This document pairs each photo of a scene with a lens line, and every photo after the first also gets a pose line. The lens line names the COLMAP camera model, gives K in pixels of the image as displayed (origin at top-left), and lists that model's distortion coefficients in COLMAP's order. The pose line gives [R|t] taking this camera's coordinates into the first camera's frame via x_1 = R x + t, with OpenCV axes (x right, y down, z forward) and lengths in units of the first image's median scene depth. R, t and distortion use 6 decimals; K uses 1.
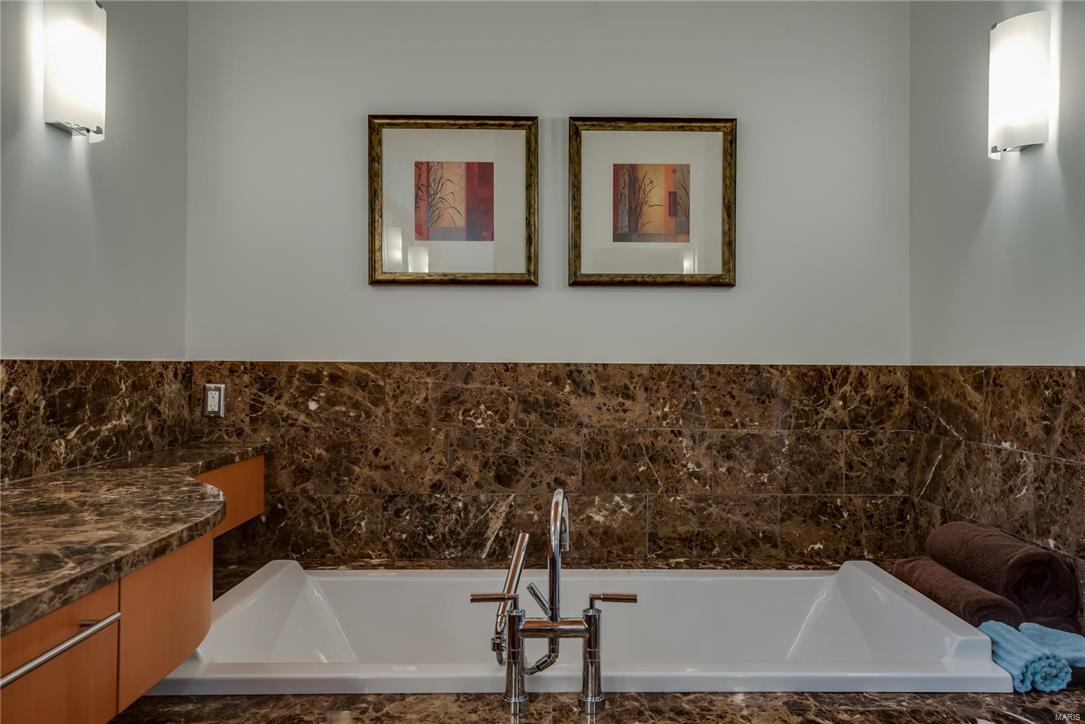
lens RADIAL K [[751.3, 0, 543.1], [0, 751.3, 361.8], [0, 0, 1]] dist [-0.000286, -0.000534]
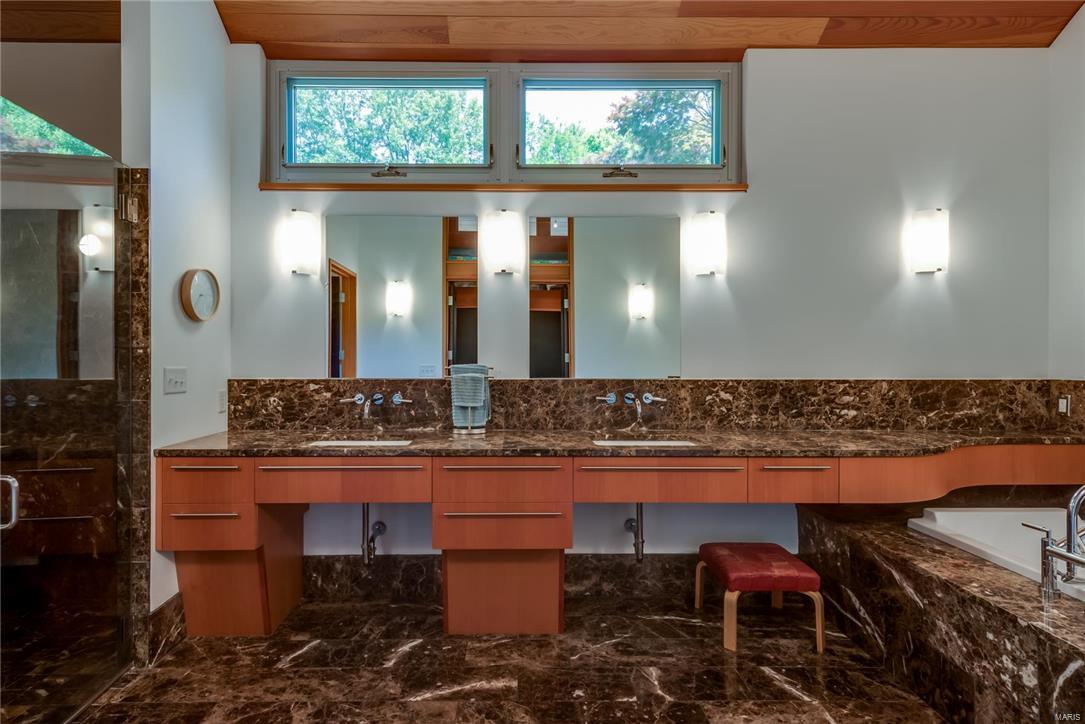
lens RADIAL K [[549.3, 0, 542.6], [0, 549.3, 361.4], [0, 0, 1]] dist [0.014186, -0.005937]
pose [[0.004718, -0.002667, -0.999985, 0.922915], [0.004564, 0.999986, -0.002645, -0.054242], [0.999978, -0.004551, 0.004730, -0.112682]]
